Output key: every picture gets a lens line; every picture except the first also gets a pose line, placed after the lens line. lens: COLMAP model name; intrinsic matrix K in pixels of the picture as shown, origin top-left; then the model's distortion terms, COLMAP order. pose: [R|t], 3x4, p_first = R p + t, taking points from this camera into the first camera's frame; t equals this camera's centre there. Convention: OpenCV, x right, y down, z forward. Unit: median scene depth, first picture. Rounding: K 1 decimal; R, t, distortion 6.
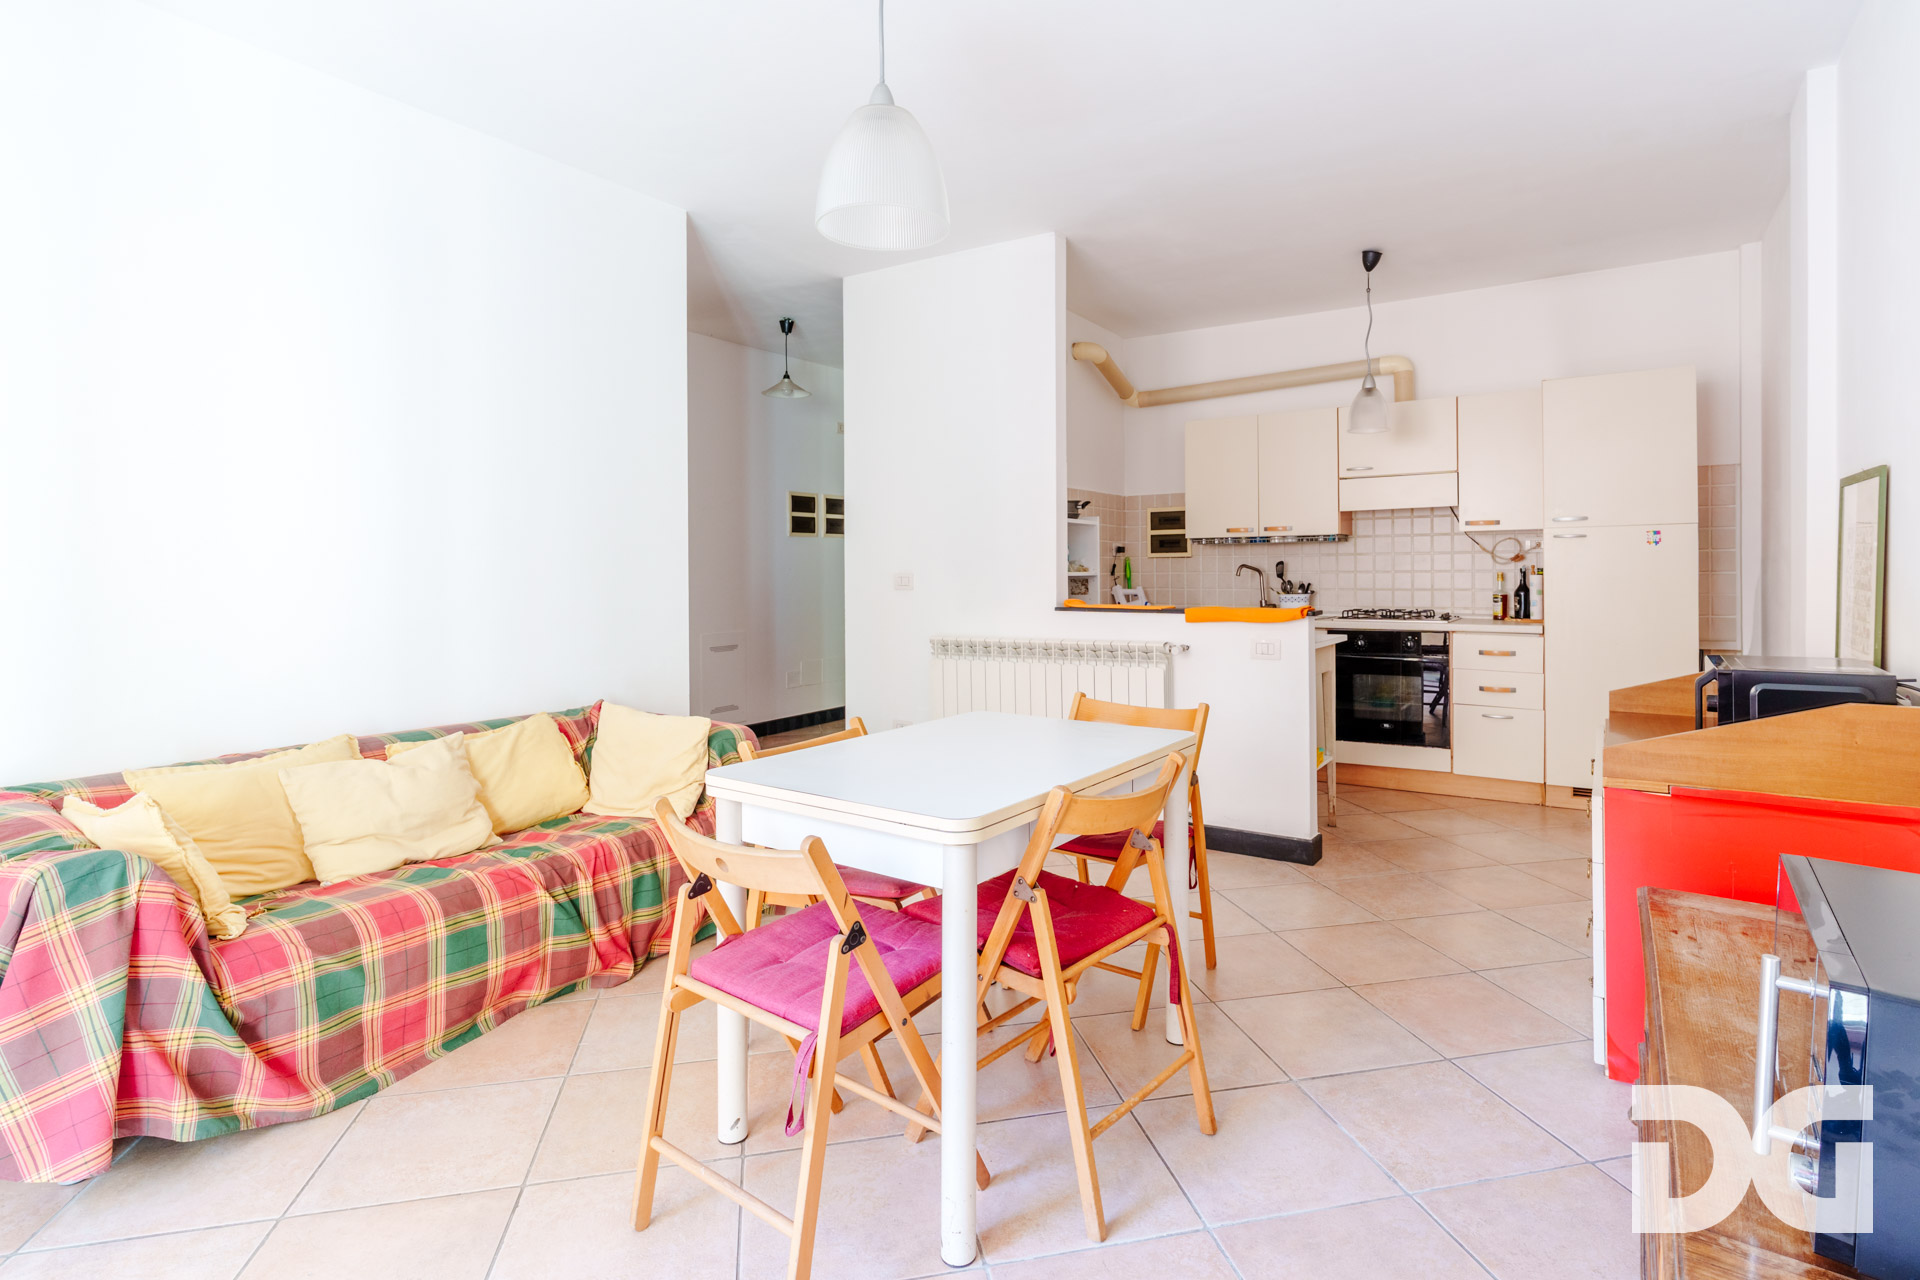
lens RADIAL K [[1042.2, 0, 970.4], [0, 1042.2, 563.4], [0, 0, 1]] dist [-0.003120, -0.000170]
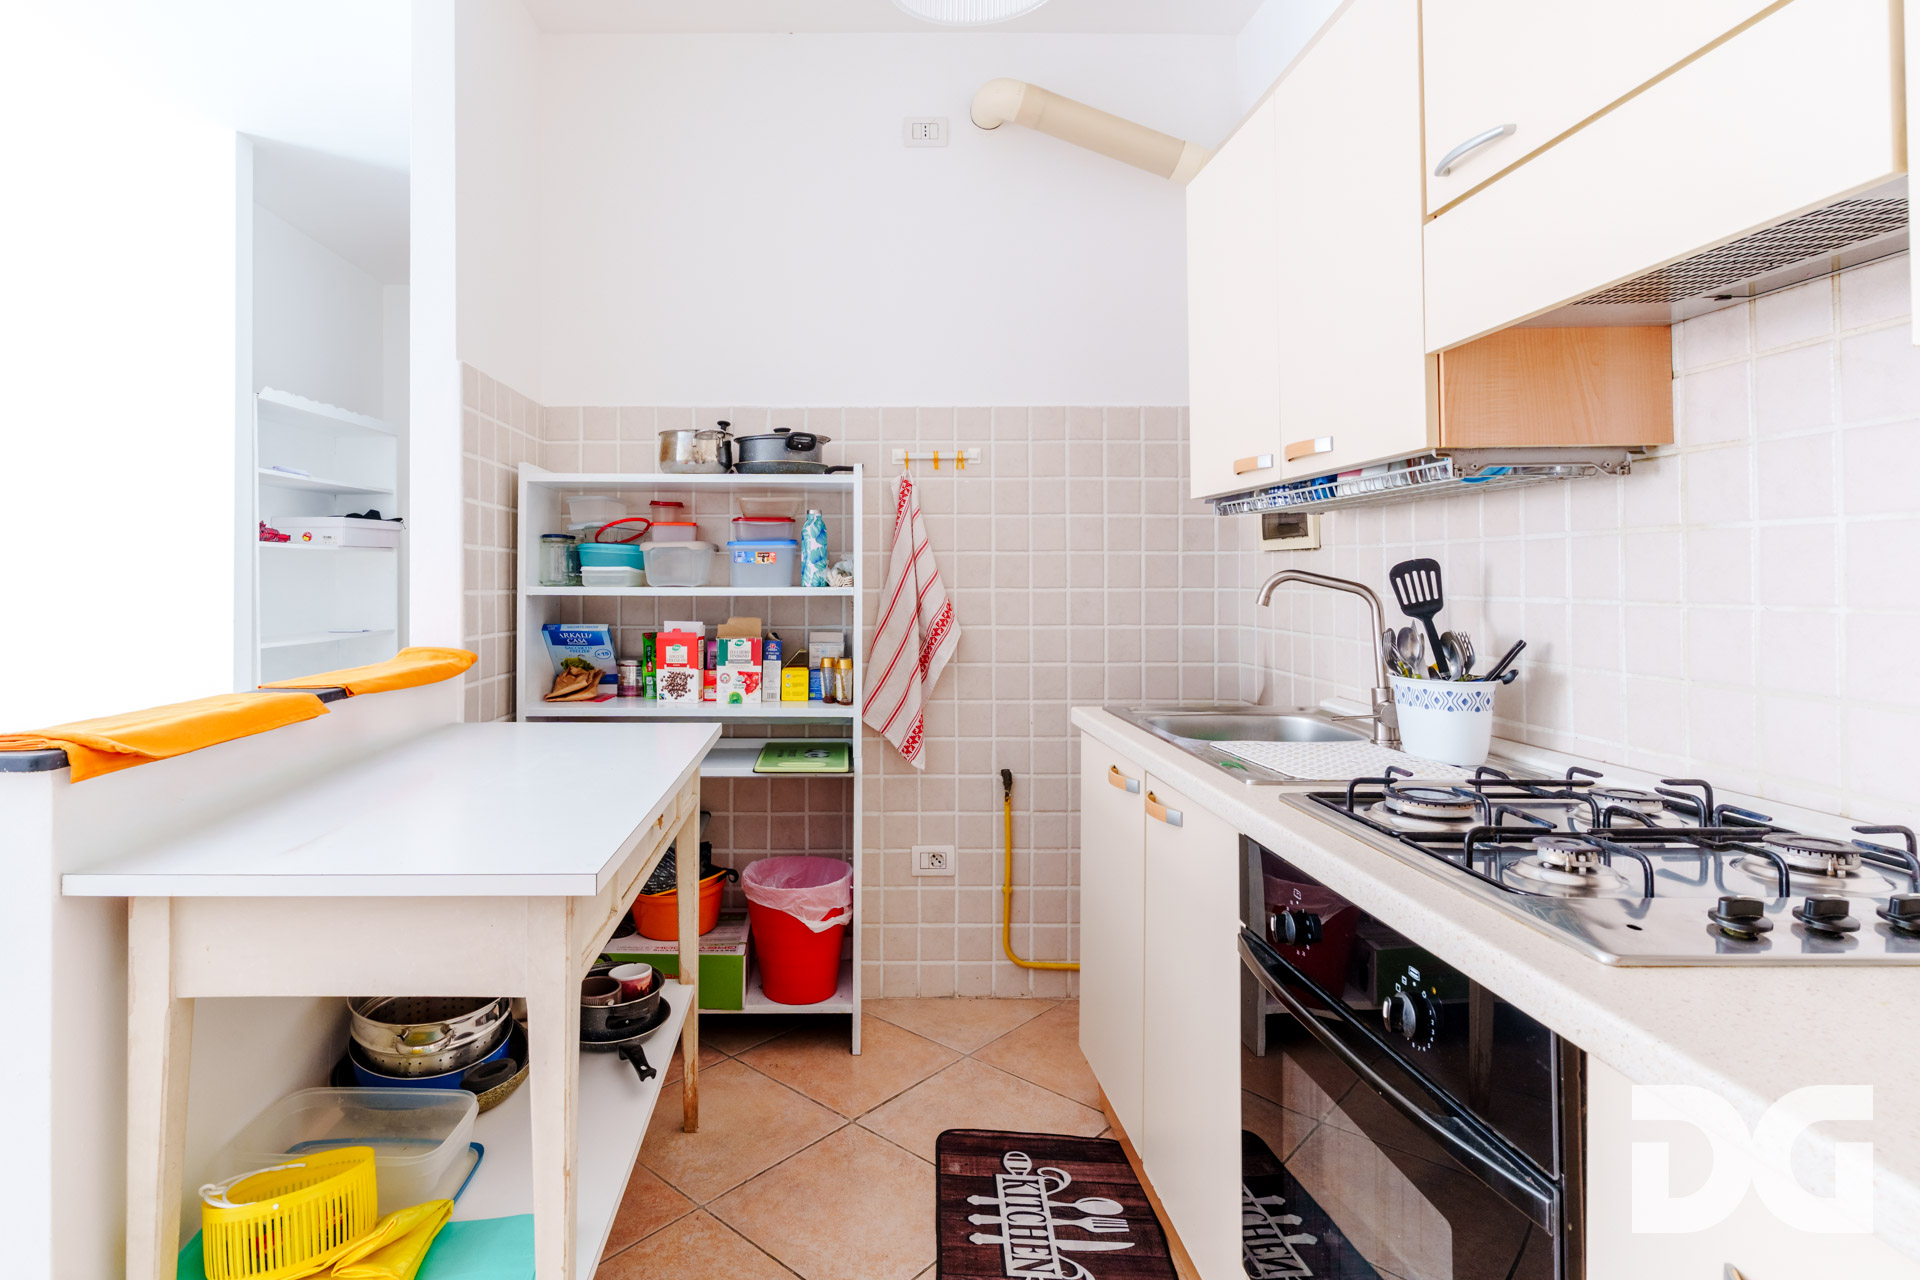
lens RADIAL K [[1042.2, 0, 970.4], [0, 1042.2, 563.4], [0, 0, 1]] dist [-0.003120, -0.000170]
pose [[0.523901, -0.004107, -0.851769, 0.521884], [0.005373, 0.999984, -0.001516, -0.001389], [0.851762, -0.003782, 0.523915, 0.809028]]
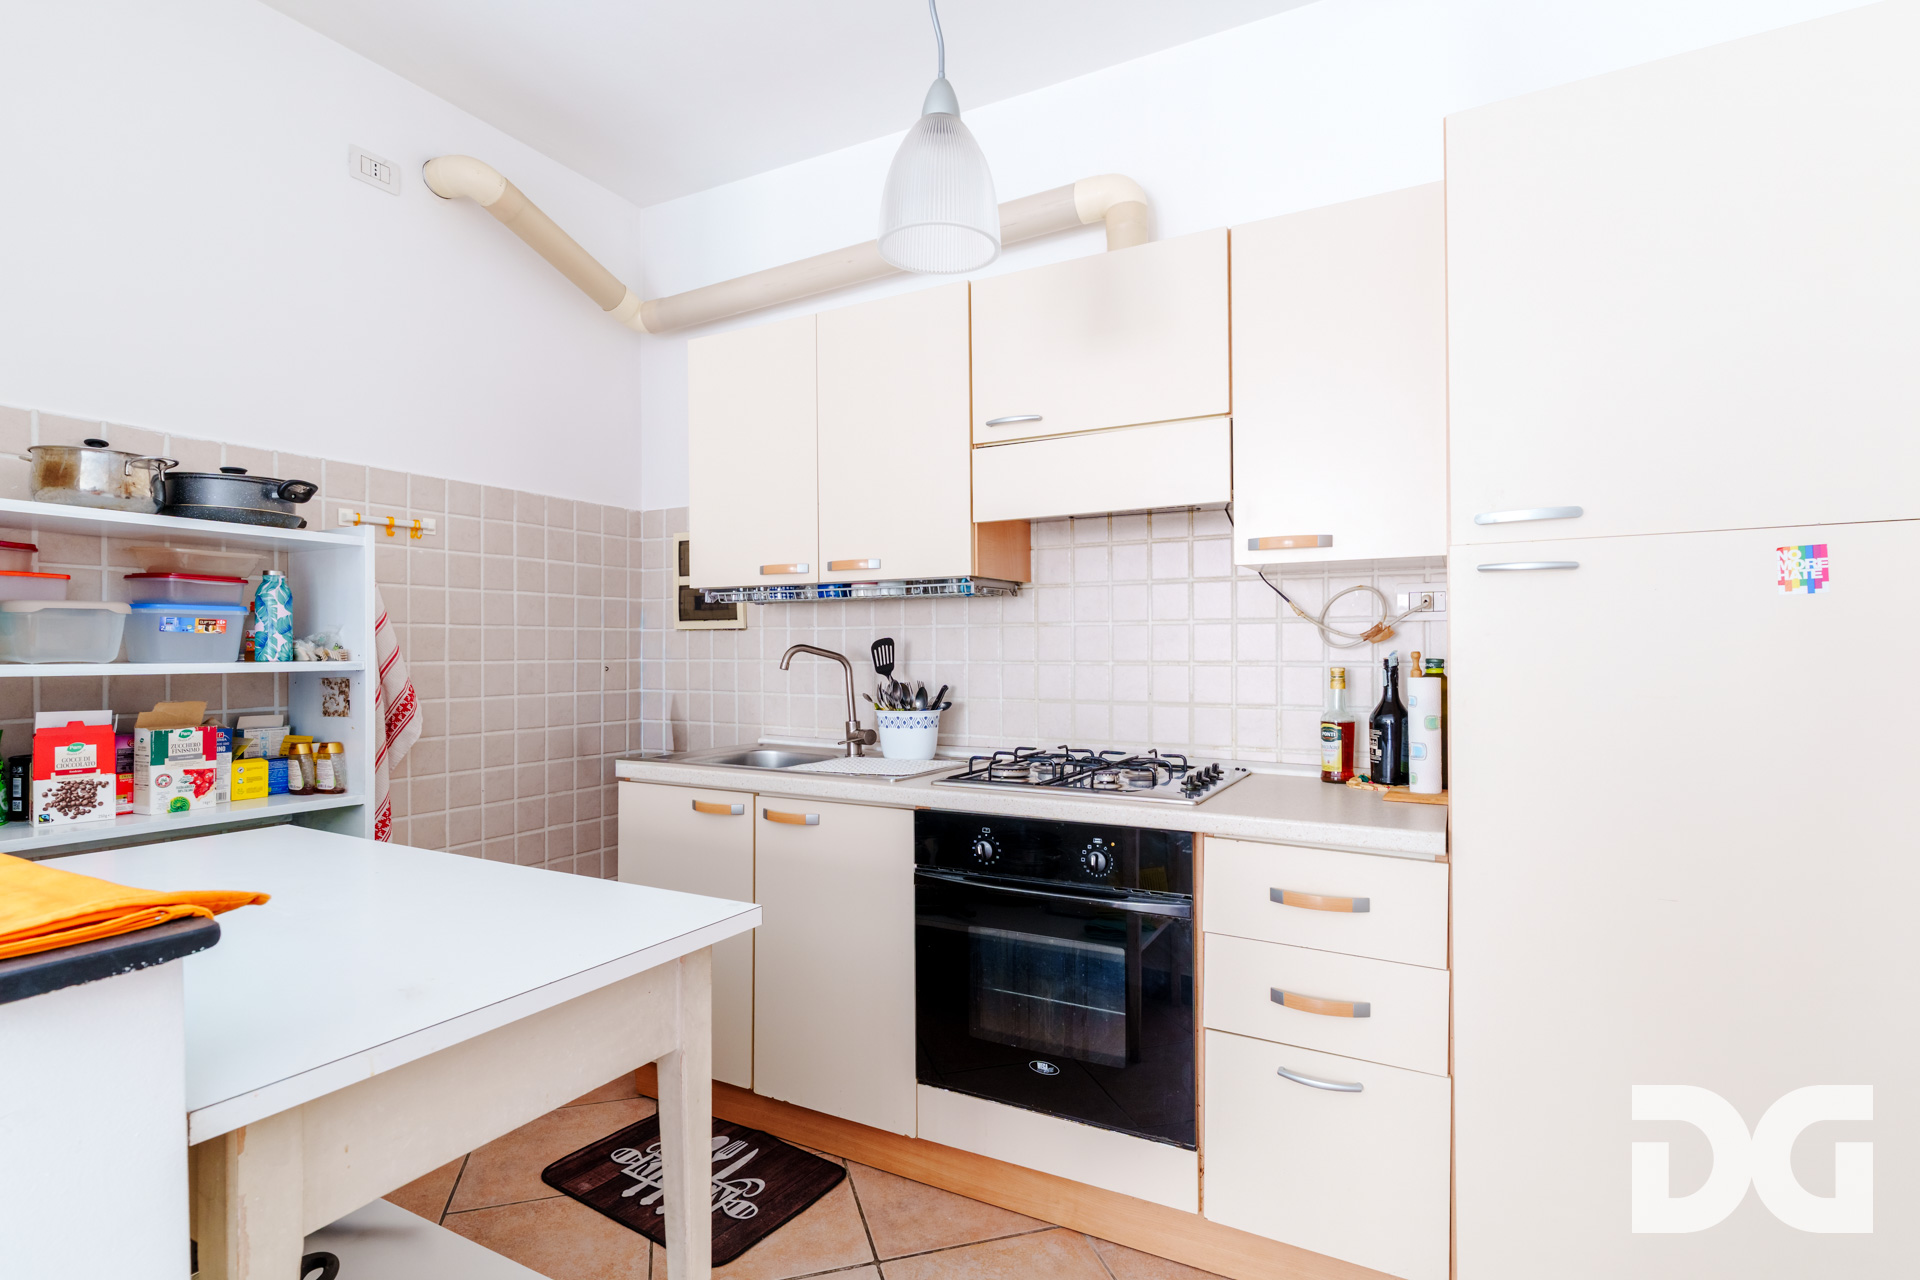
lens RADIAL K [[933.7, 0, 960.0], [0, 933.7, 640.0], [0, 0, 1]] dist [-0.000675, 0.000200]
pose [[0.998405, 0.005936, 0.056144, 0.335704], [-0.005878, 0.999982, -0.001198, -0.001250], [-0.056150, 0.000866, 0.998422, 0.633496]]
